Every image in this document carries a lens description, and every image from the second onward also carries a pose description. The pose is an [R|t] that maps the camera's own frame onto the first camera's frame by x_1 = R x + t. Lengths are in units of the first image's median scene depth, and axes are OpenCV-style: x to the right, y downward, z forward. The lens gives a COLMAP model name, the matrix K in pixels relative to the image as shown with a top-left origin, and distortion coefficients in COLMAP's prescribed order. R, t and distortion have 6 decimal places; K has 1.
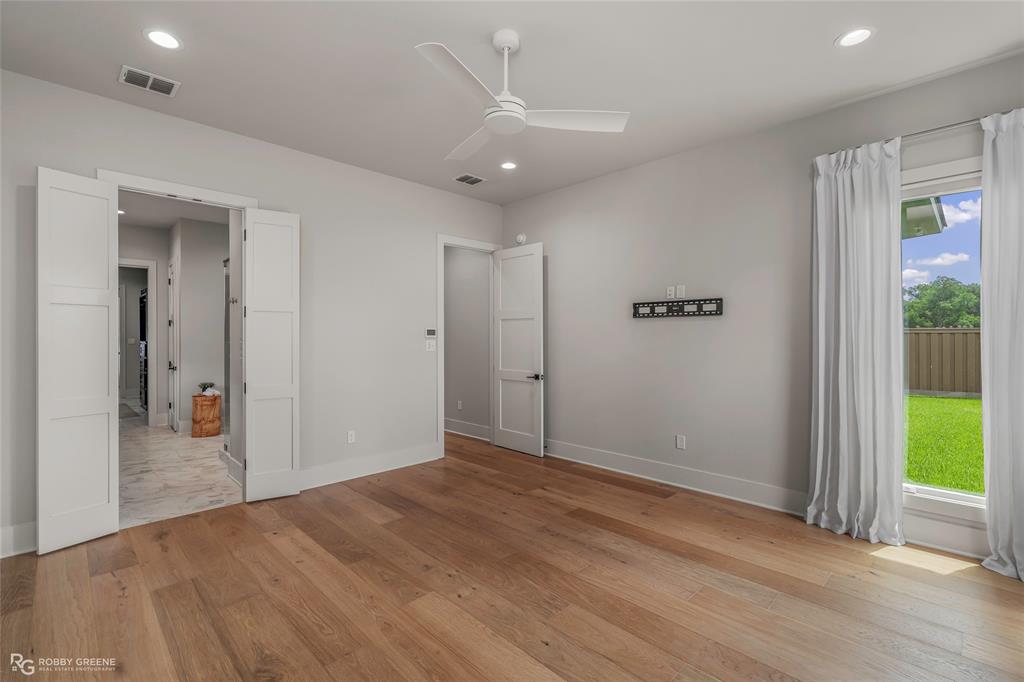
lens RADIAL K [[464.6, 0, 509.4], [0, 464.6, 340.0], [0, 0, 1]] dist [0.000770, -0.000026]
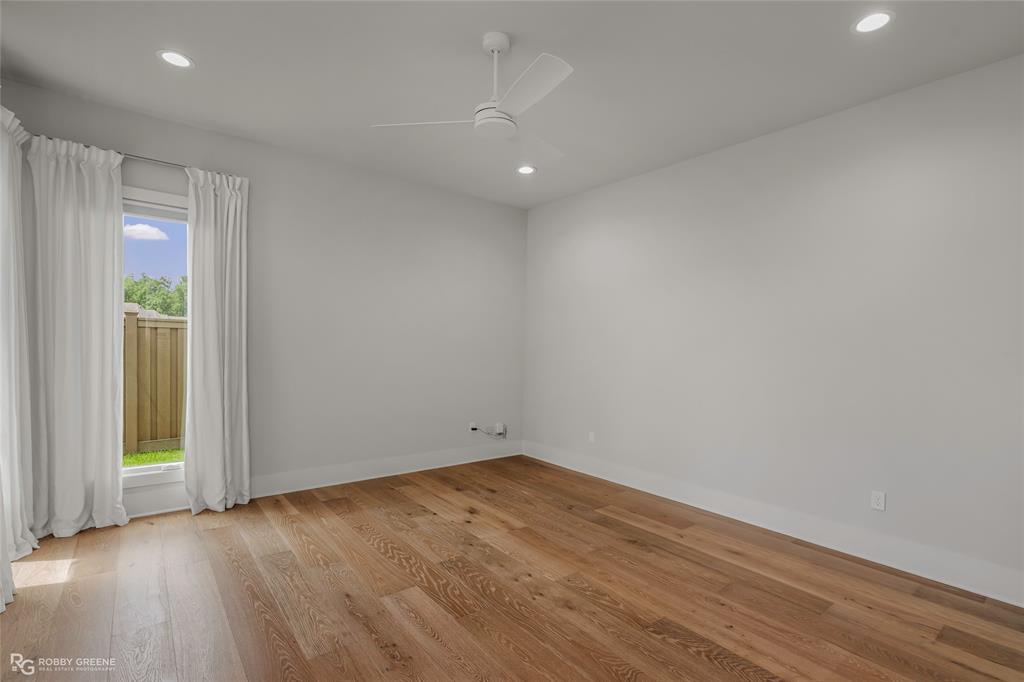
lens RADIAL K [[464.6, 0, 513.4], [0, 464.6, 347.1], [0, 0, 1]] dist [0.000770, -0.000026]
pose [[-0.994472, -0.021344, 0.102809, -0.175641], [-0.021109, 0.999771, 0.003374, -0.003999], [-0.102858, 0.001185, -0.994695, 2.183252]]
